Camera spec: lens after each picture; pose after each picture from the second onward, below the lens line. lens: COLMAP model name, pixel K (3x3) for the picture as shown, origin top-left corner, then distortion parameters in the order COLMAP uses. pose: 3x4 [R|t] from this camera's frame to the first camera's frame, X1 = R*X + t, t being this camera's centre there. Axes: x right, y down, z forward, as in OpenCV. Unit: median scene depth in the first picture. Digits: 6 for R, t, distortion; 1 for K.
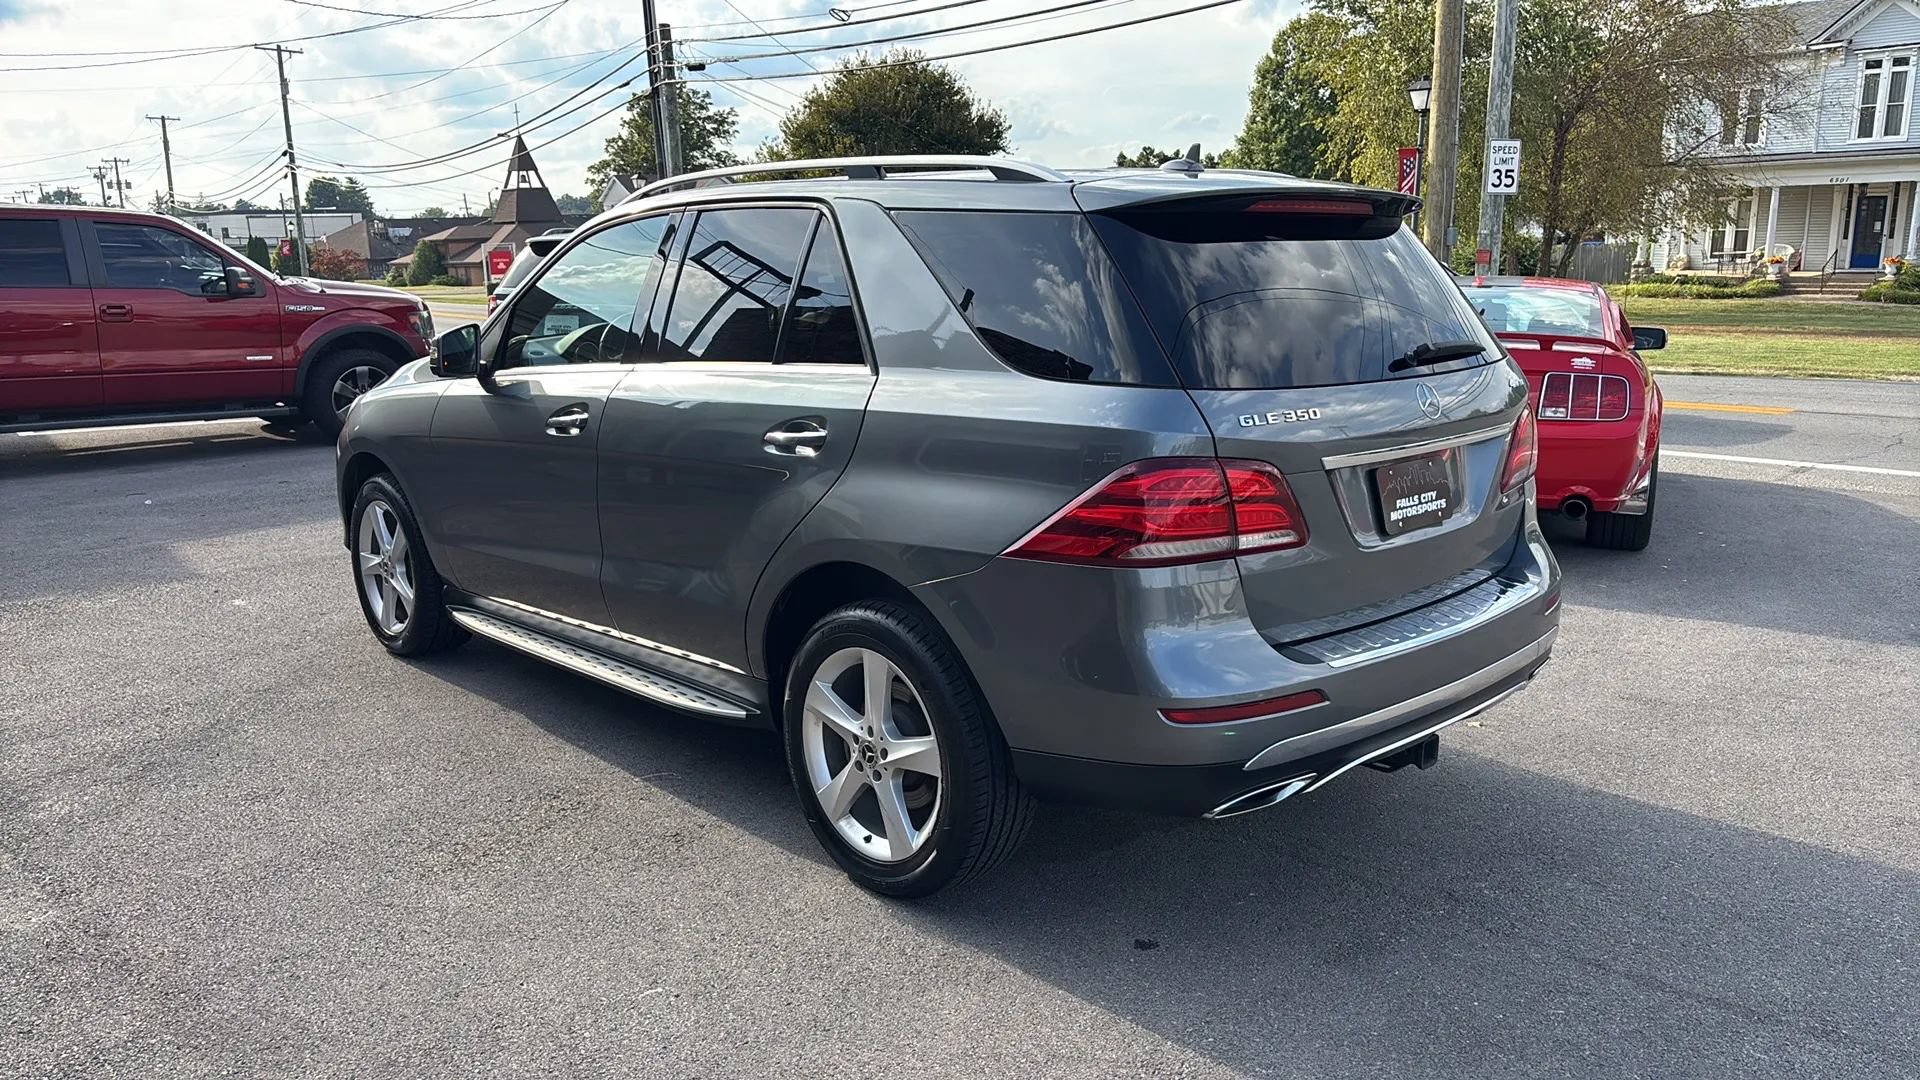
lens RADIAL K [[1391.2, 0, 939.1], [0, 1391.2, 533.3], [0, 0, 1]] dist [0.048502, -0.052642]
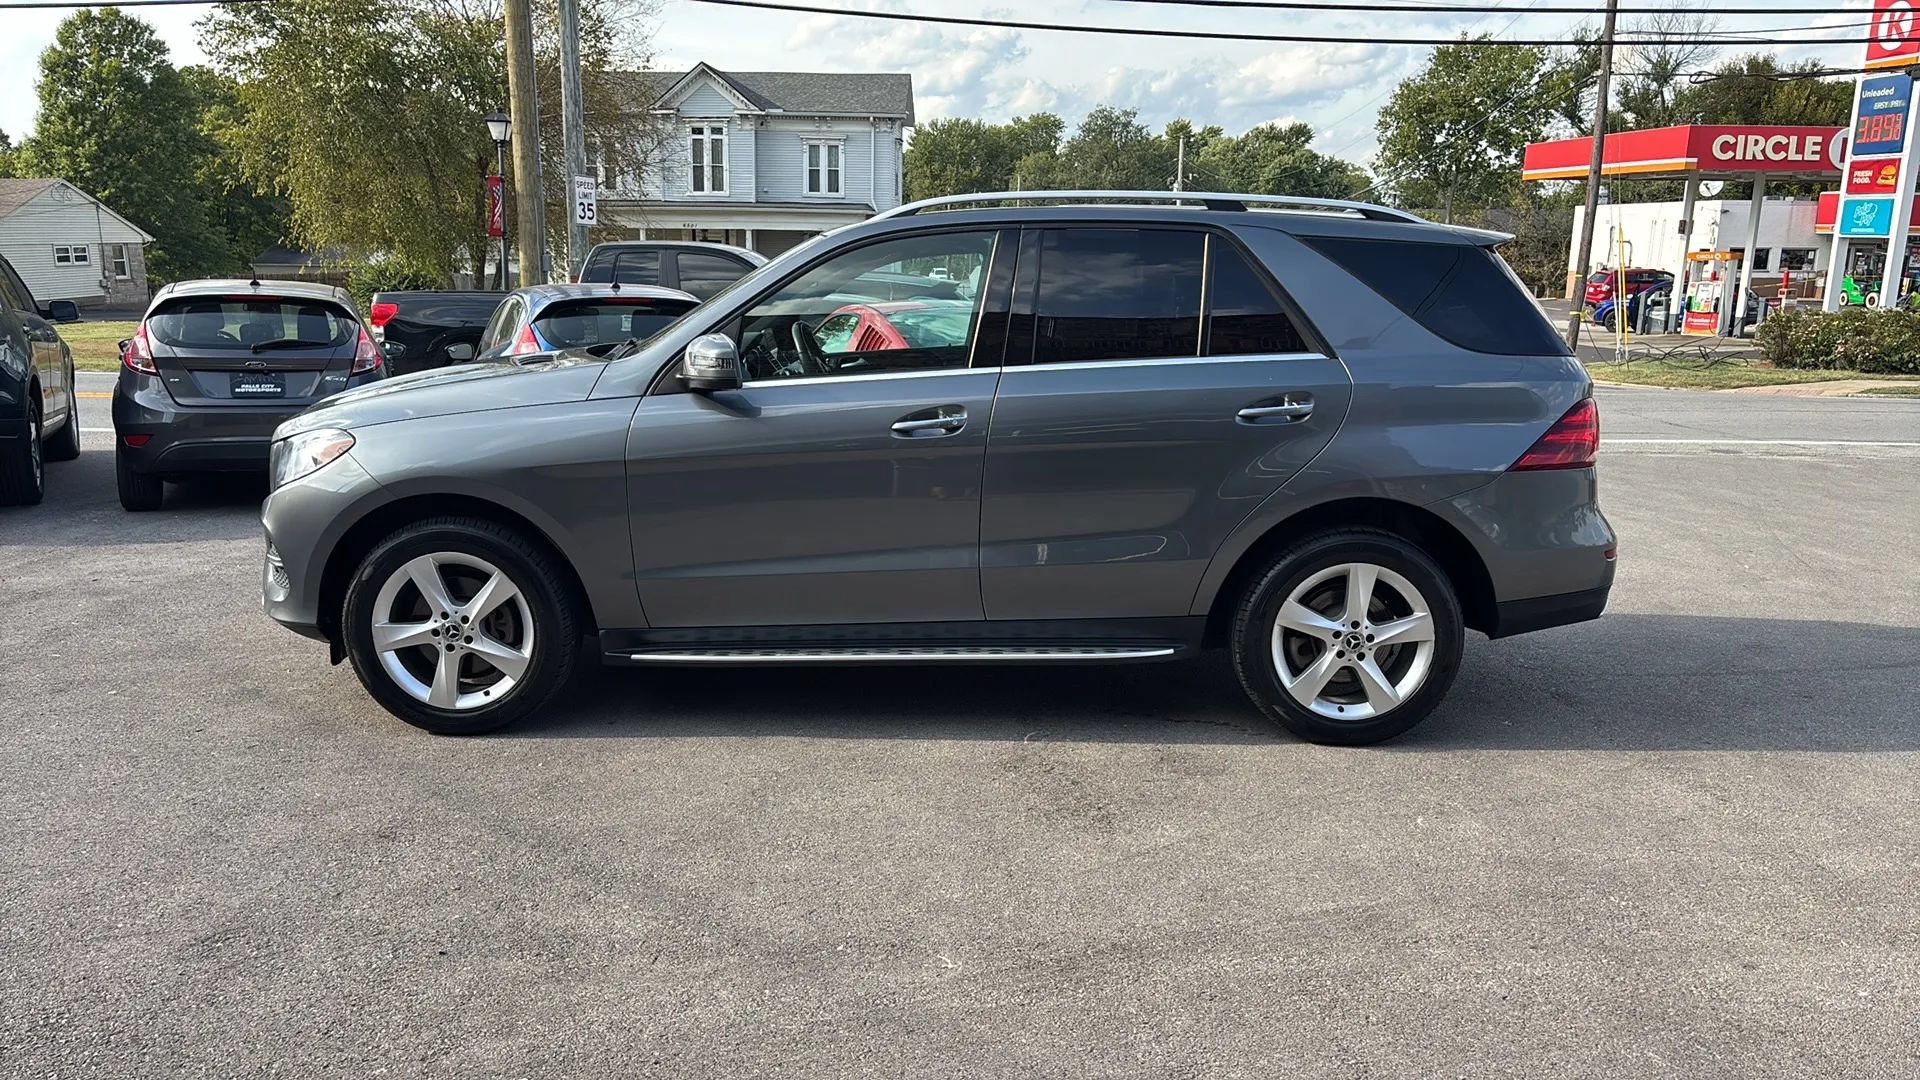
lens RADIAL K [[1391.2, 0, 953.1], [0, 1391.2, 537.8], [0, 0, 1]] dist [0.048502, -0.052642]
pose [[0.682584, -0.115245, 0.721663, -0.857121], [0.126481, 0.991215, 0.038660, -0.028246], [-0.719779, 0.064888, 0.691165, 0.228984]]
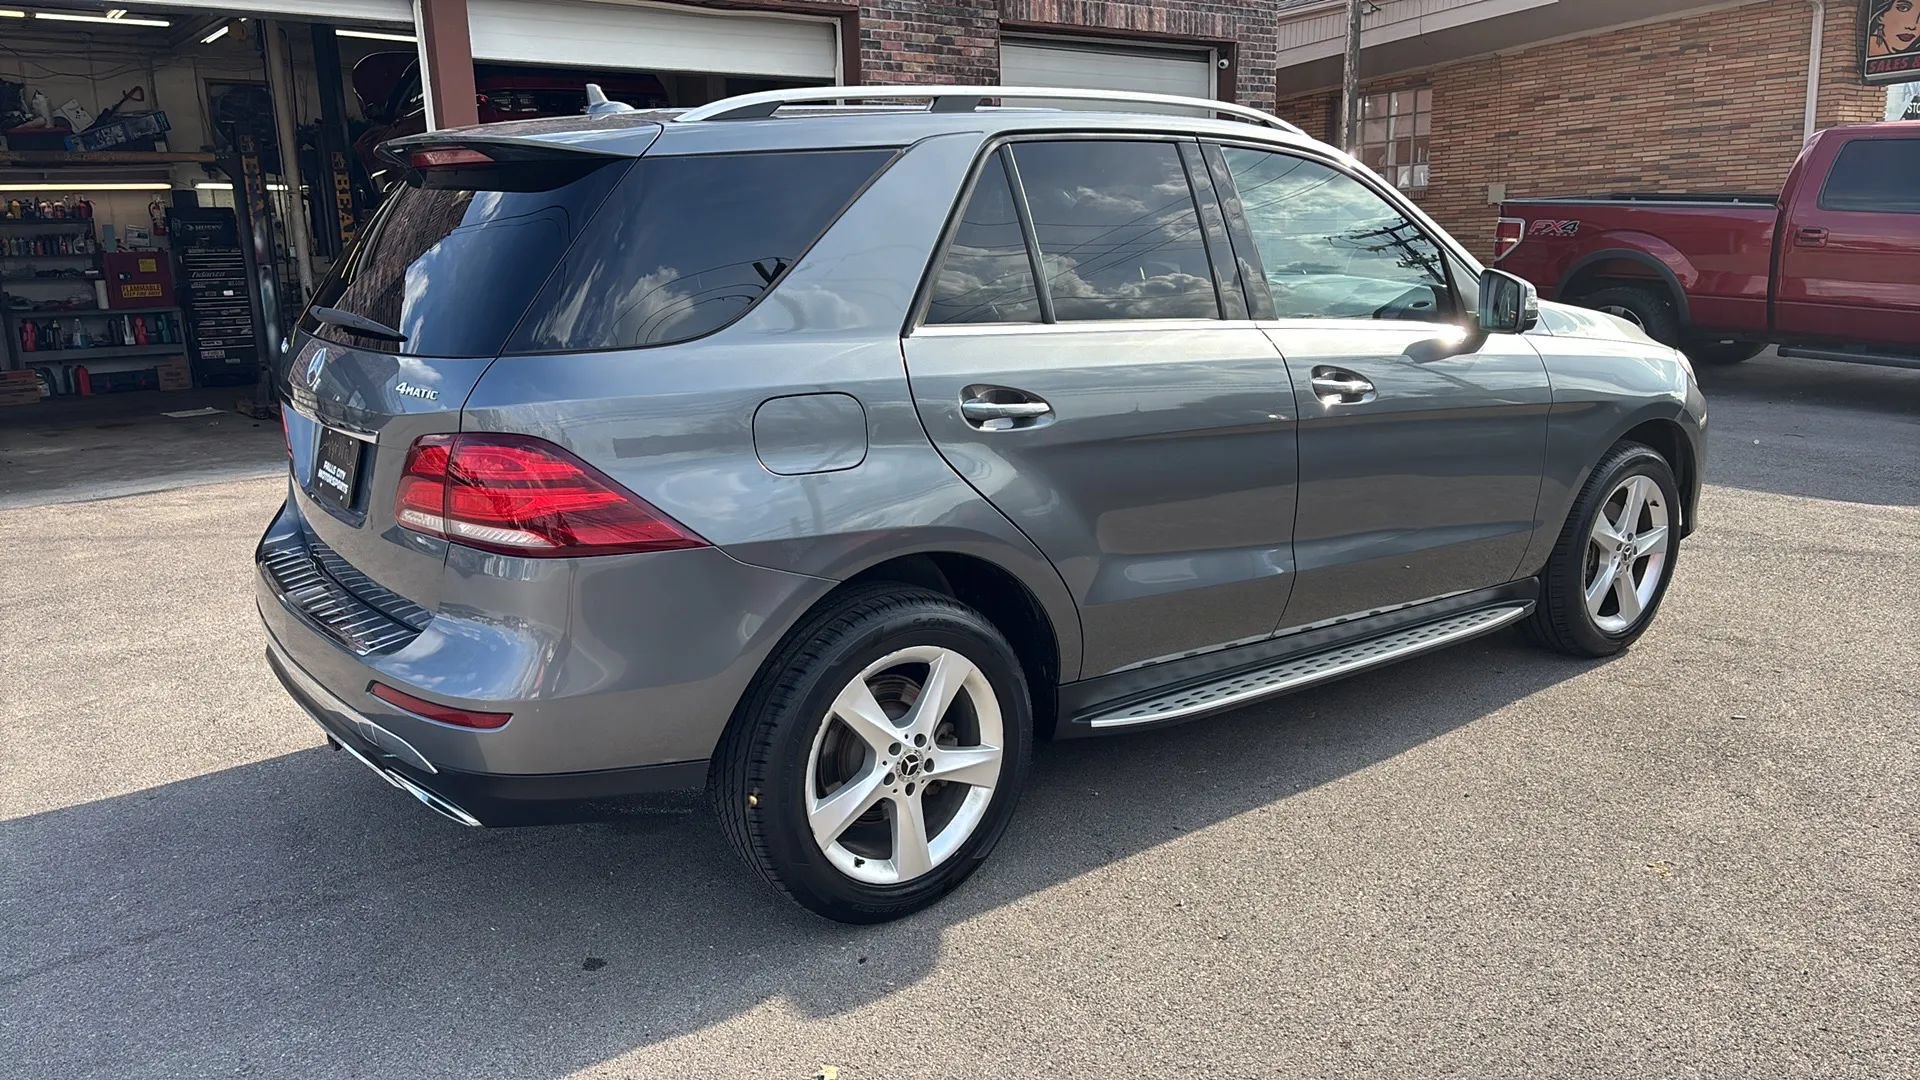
lens RADIAL K [[1391.2, 0, 919.5], [0, 1391.2, 531.7], [0, 0, 1]] dist [0.048502, -0.052642]
pose [[-0.126837, 0.241738, -0.962016, 0.784408], [-0.182363, 0.947635, 0.262167, -0.197549], [0.975016, 0.208688, -0.076111, 0.947539]]
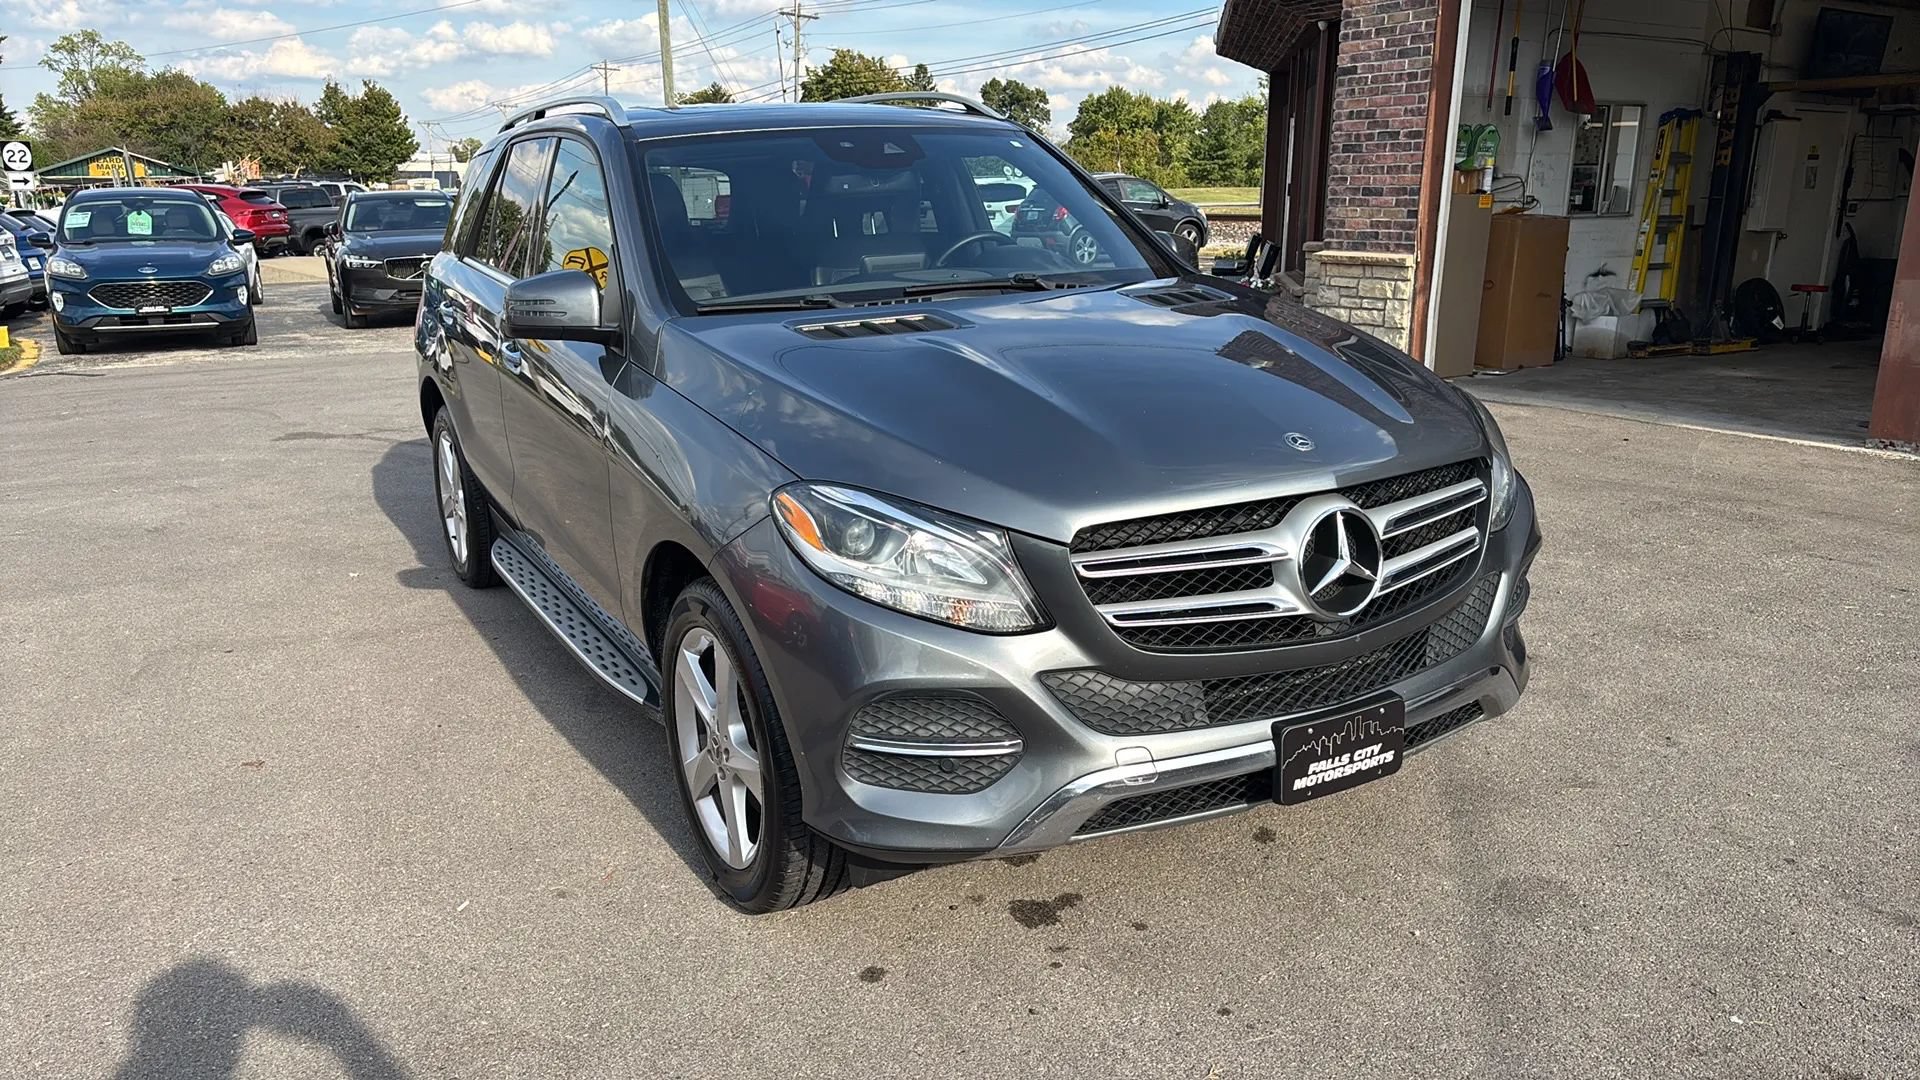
lens RADIAL K [[1396.0, 0, 925.7], [0, 1396.0, 576.0], [0, 0, 1]] dist [0.034405, -0.035077]
pose [[-0.965489, -0.031213, 0.258567, -0.398622], [0.092955, 0.886108, 0.454062, -0.355072], [-0.243291, 0.462427, -0.852626, 1.788575]]
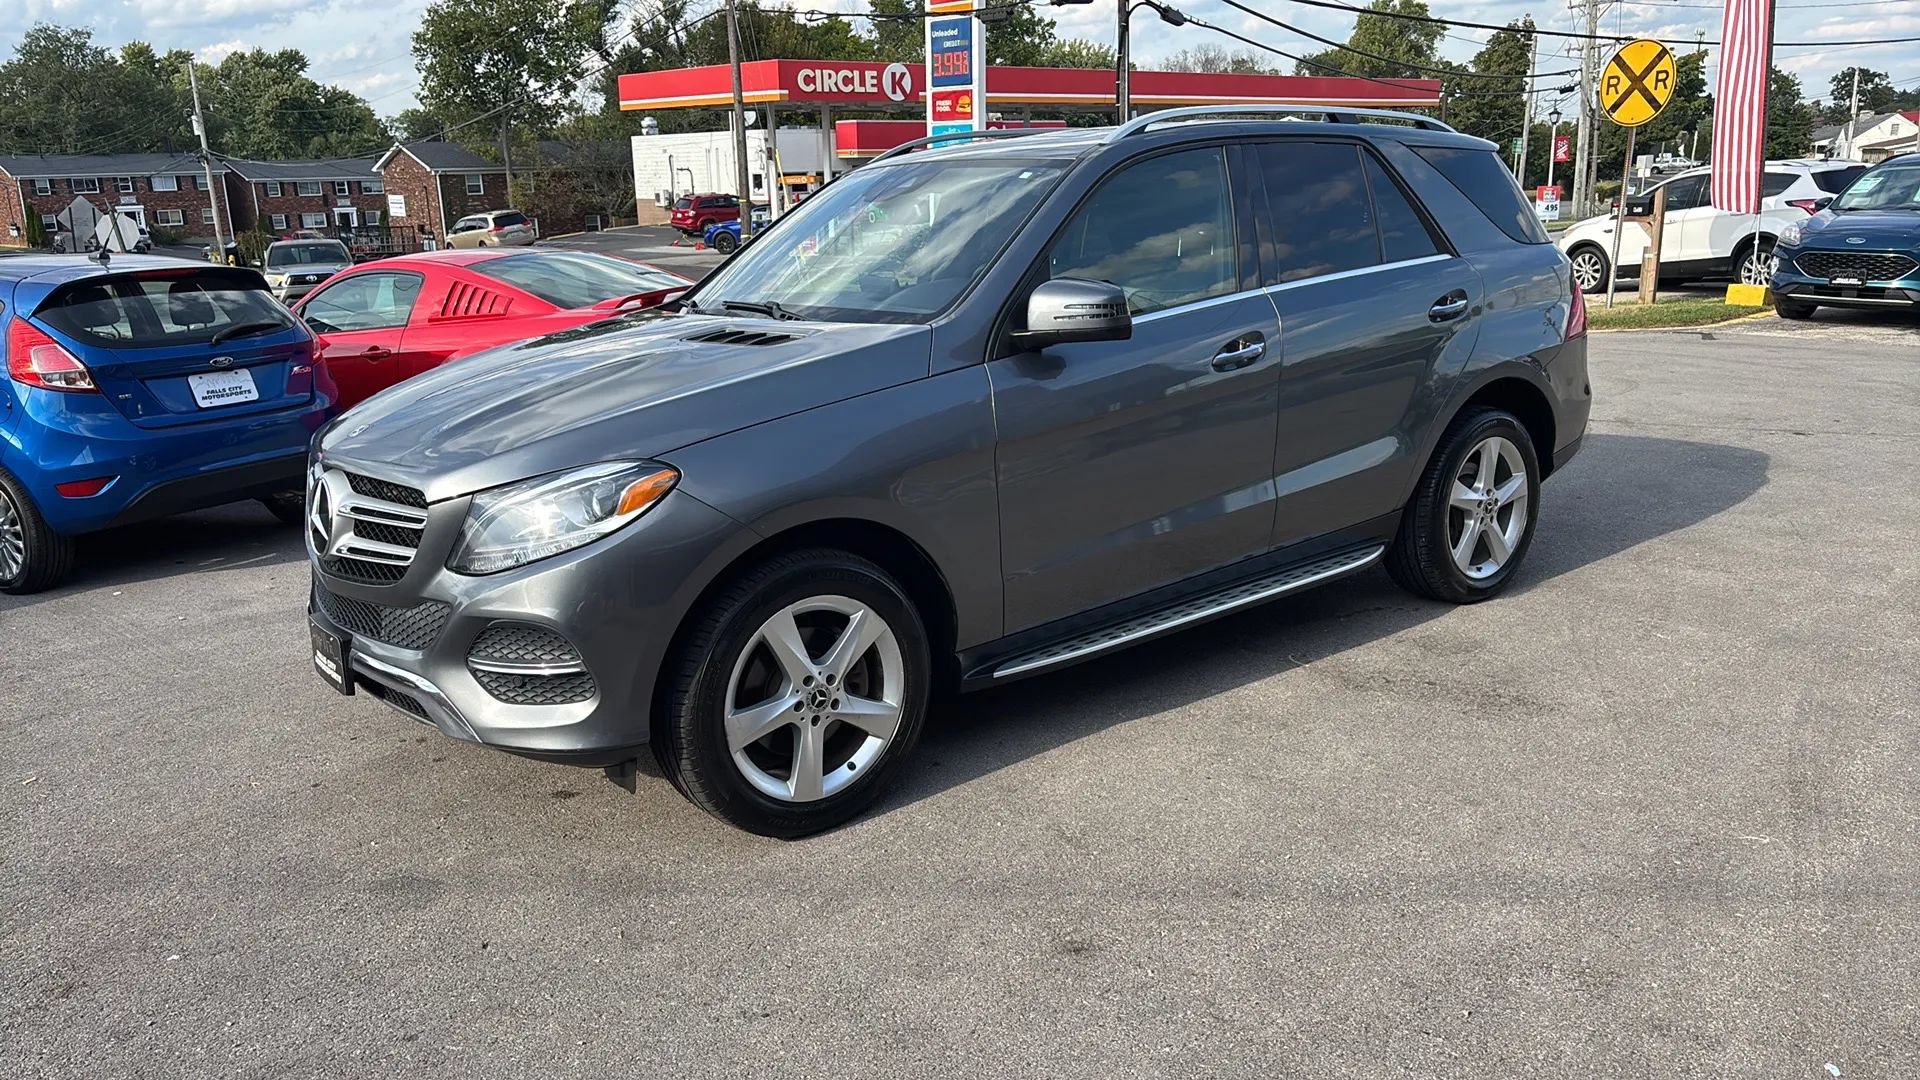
lens RADIAL K [[1391.2, 0, 956.8], [0, 1391.2, 544.2], [0, 0, 1]] dist [0.048502, -0.052642]
pose [[0.100456, -0.232770, 0.967330, -1.070801], [0.235982, 0.950079, 0.204113, -0.169398], [-0.966551, 0.207768, 0.150371, 0.900942]]
